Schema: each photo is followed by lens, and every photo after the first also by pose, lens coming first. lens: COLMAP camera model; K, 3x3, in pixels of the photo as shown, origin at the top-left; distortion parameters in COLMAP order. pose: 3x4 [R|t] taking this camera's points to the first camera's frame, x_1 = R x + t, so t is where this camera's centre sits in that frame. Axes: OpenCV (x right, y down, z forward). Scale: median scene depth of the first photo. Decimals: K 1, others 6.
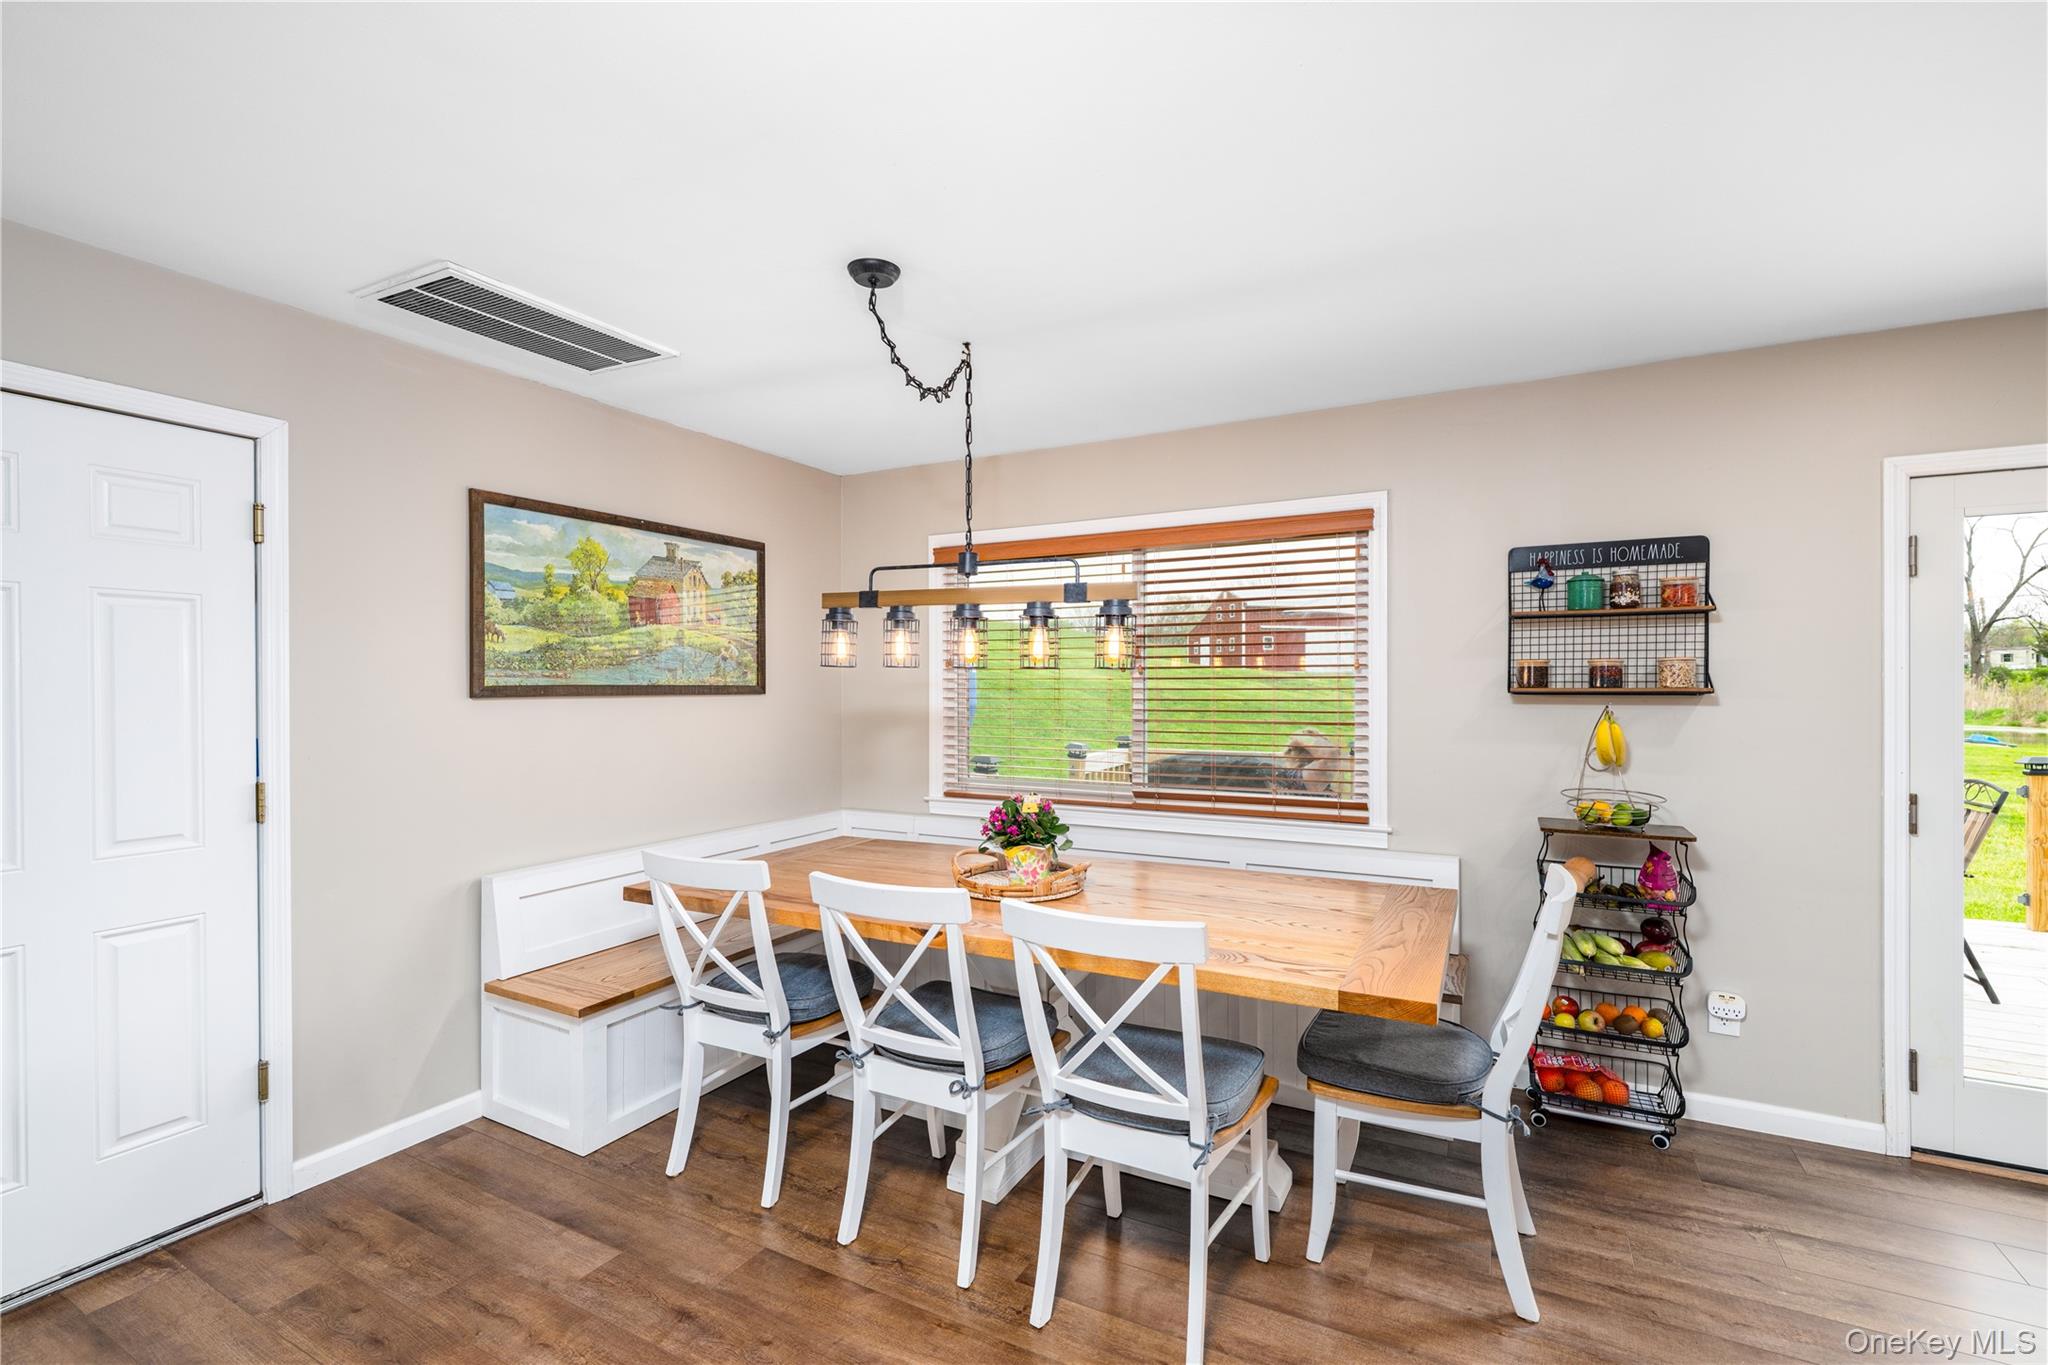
lens RADIAL K [[906.9, 0, 1031.0], [0, 906.9, 679.8], [0, 0, 1]] dist [-0.001848, 0.000863]
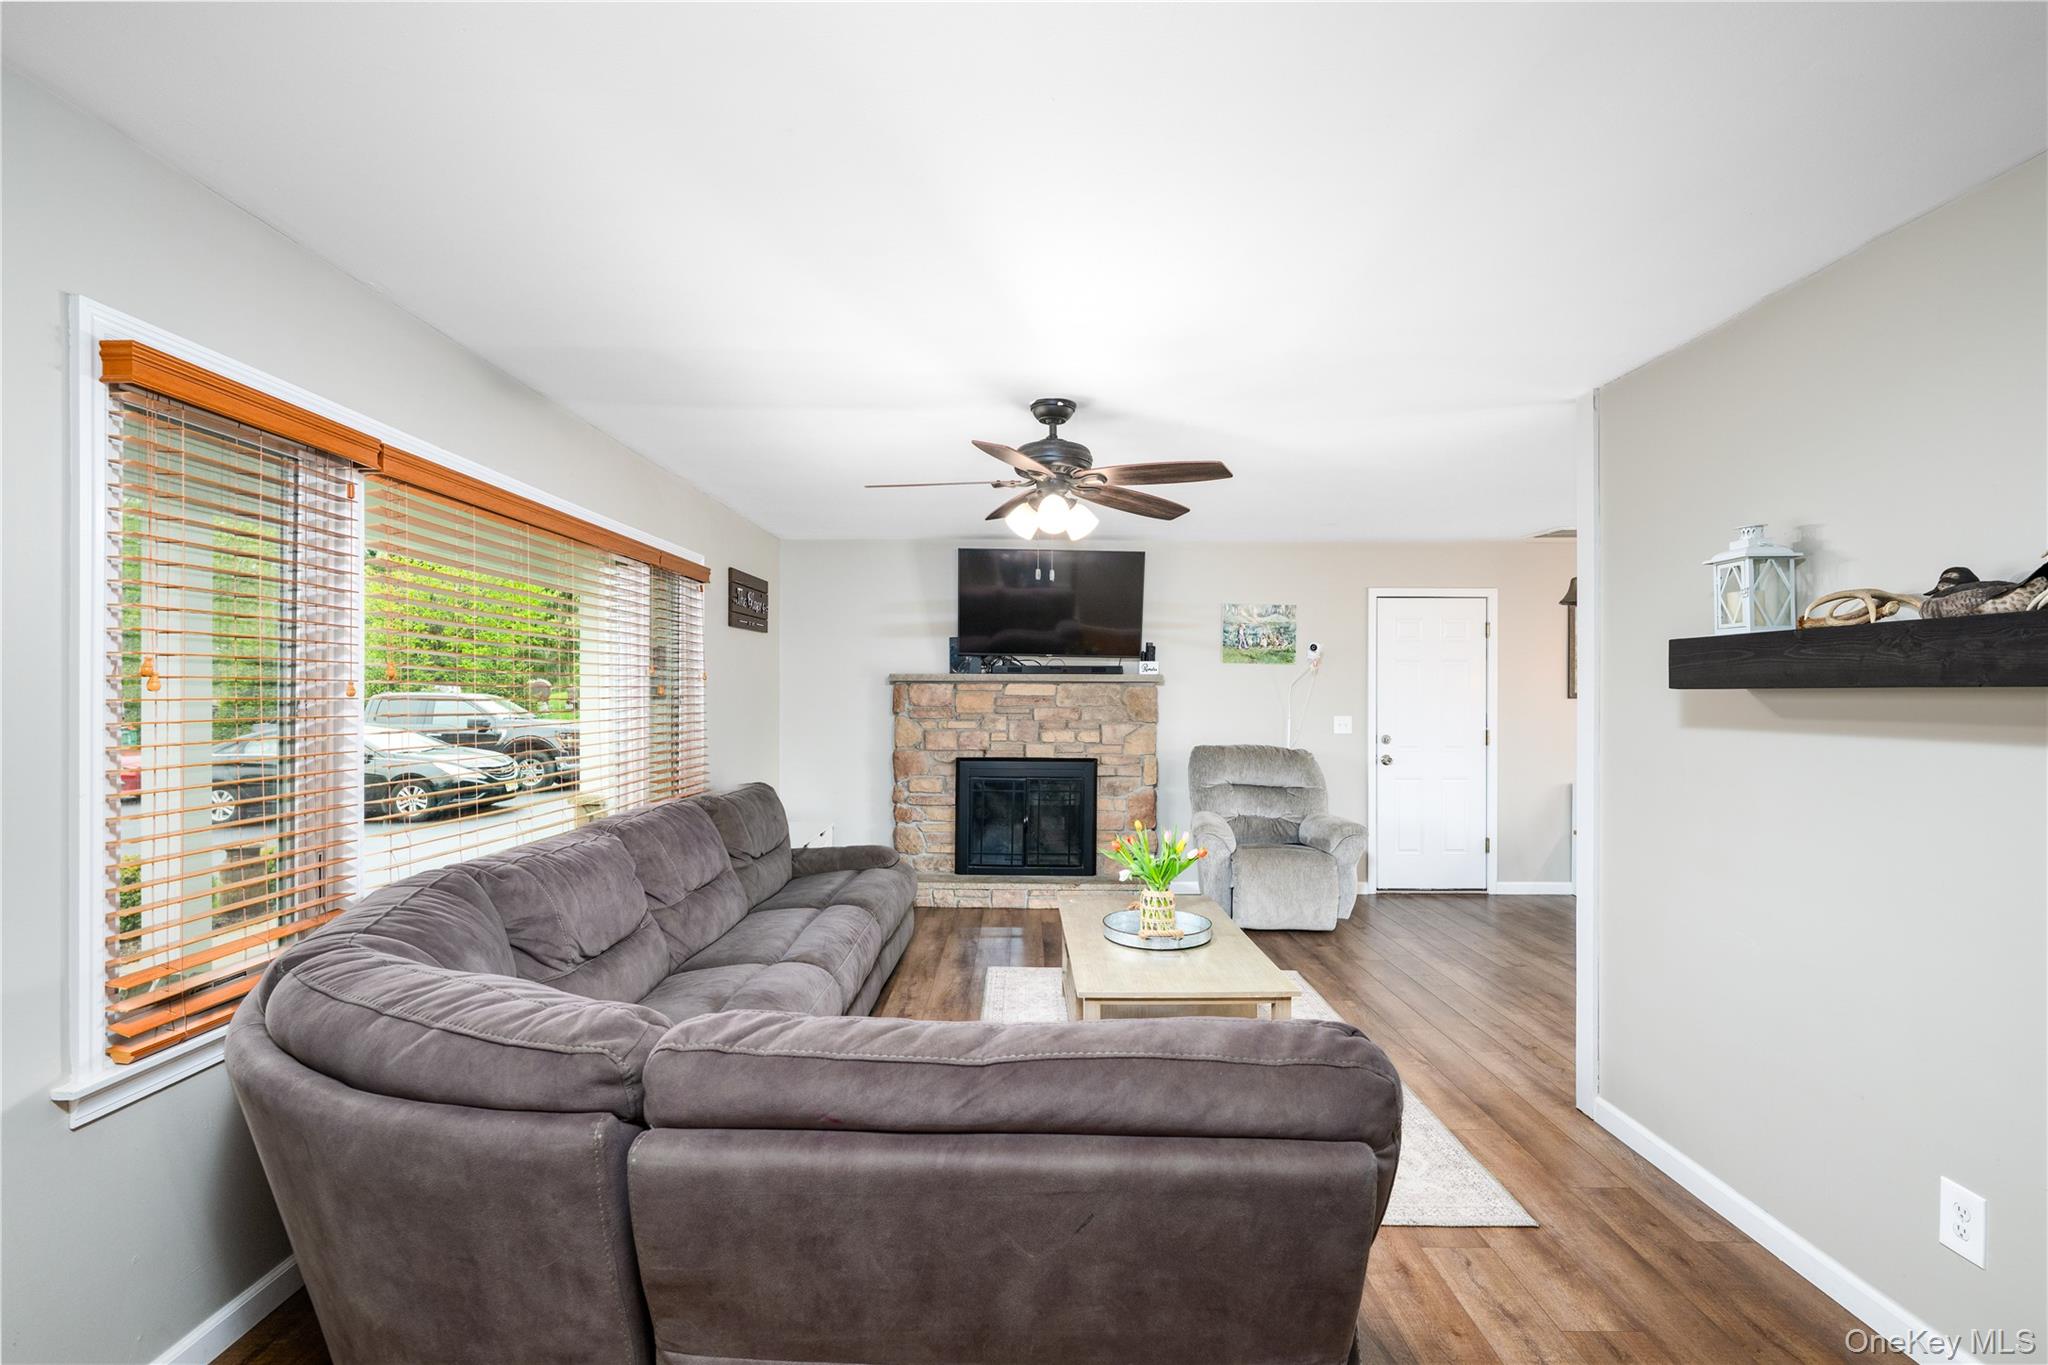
lens RADIAL K [[906.9, 0, 1020.0], [0, 906.9, 688.4], [0, 0, 1]] dist [-0.001848, 0.000863]
pose [[0.453103, 0.005024, -0.891444, 0.845744], [-0.009784, 0.999952, 0.000663, 0.005828], [0.891404, 0.008422, 0.453131, -1.353342]]
